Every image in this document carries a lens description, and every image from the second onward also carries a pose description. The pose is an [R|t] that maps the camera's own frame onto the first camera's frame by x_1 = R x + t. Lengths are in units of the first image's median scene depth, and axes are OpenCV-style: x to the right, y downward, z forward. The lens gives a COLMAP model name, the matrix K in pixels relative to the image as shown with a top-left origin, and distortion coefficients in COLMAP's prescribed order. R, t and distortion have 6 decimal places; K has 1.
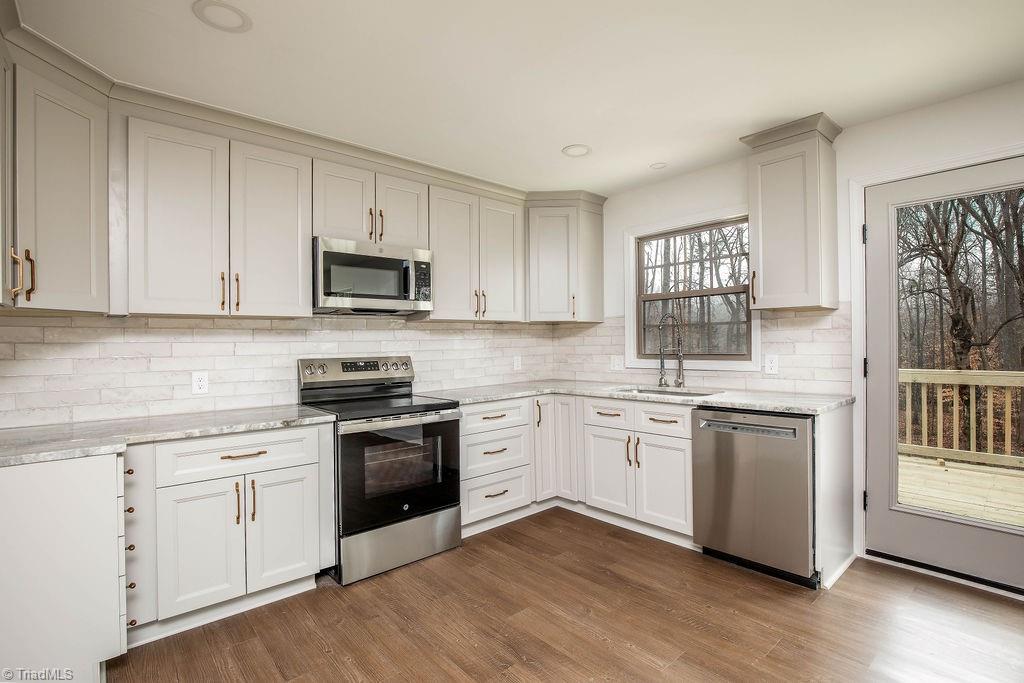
lens RADIAL K [[493.4, 0, 512.0], [0, 493.4, 341.5], [0, 0, 1]] dist [-0.000148, 0.000045]
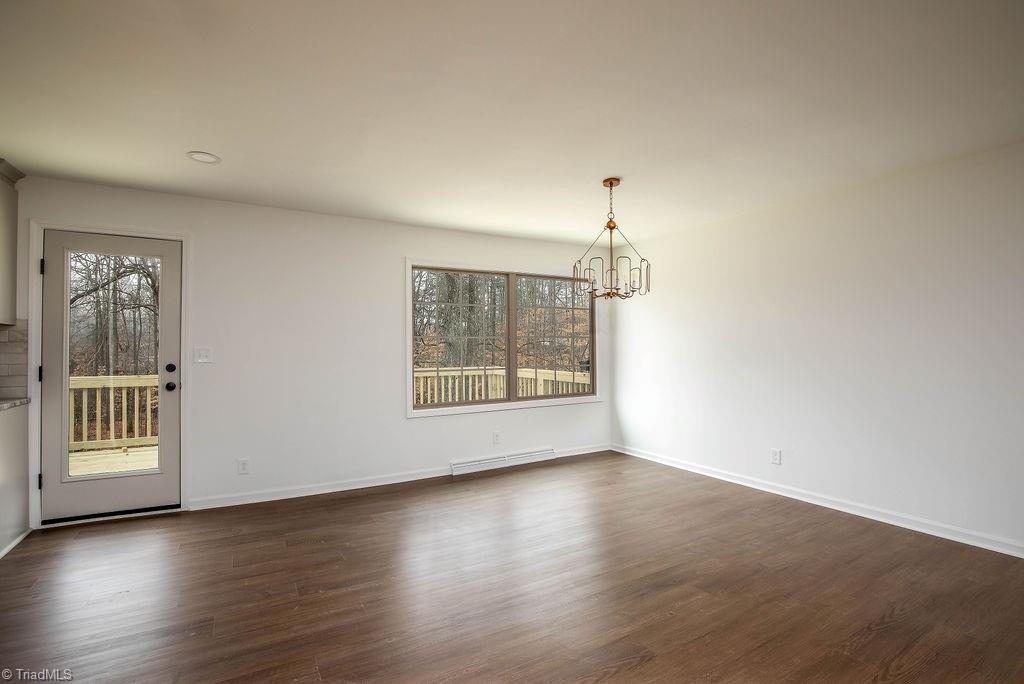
lens RADIAL K [[480.4, 0, 526.2], [0, 480.4, 348.1], [0, 0, 1]] dist [-0.013825, 0.000078]
pose [[0.194277, 0.014897, 0.980833, -0.185564], [-0.004558, 0.999888, -0.014283, -0.000501], [-0.980936, -0.001696, 0.194324, -0.365124]]
